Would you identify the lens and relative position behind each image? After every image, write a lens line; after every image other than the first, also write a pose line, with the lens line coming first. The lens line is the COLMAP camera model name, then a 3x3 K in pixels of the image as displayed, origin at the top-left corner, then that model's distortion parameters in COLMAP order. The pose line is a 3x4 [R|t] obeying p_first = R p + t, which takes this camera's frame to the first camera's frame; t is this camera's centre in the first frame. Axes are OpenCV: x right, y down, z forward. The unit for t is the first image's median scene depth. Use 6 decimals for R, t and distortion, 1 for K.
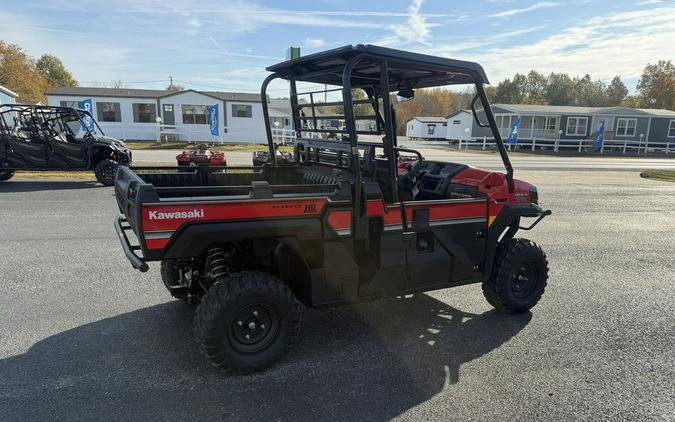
lens RADIAL K [[467.9, 0, 341.7], [0, 467.9, 223.0], [0, 0, 1]] dist [0.069032, -0.101903]
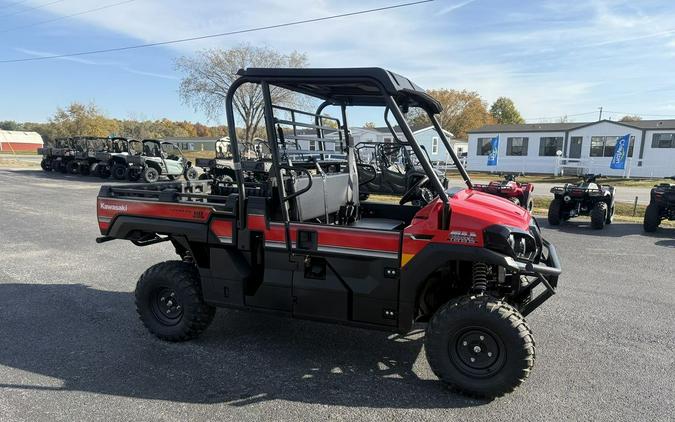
lens RADIAL K [[466.5, 0, 341.8], [0, 466.5, 243.0], [0, 0, 1]] dist [0.073046, -0.097912]
pose [[0.659007, 0.126288, -0.741459, 0.237090], [-0.147950, 0.988309, 0.036835, -0.013151], [0.737442, 0.085424, 0.669986, 0.109496]]
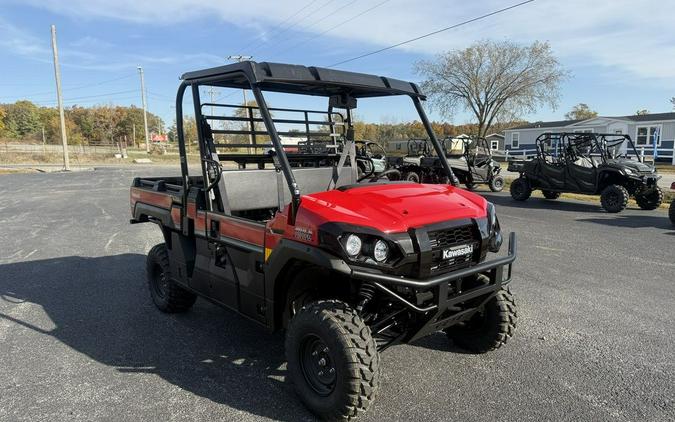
lens RADIAL K [[467.9, 0, 341.7], [0, 467.9, 223.0], [0, 0, 1]] dist [0.069032, -0.101903]
pose [[0.222196, 0.121789, -0.967366, 0.306191], [-0.179382, 0.980338, 0.082220, -0.039593], [0.958358, 0.155260, 0.239674, 0.263816]]
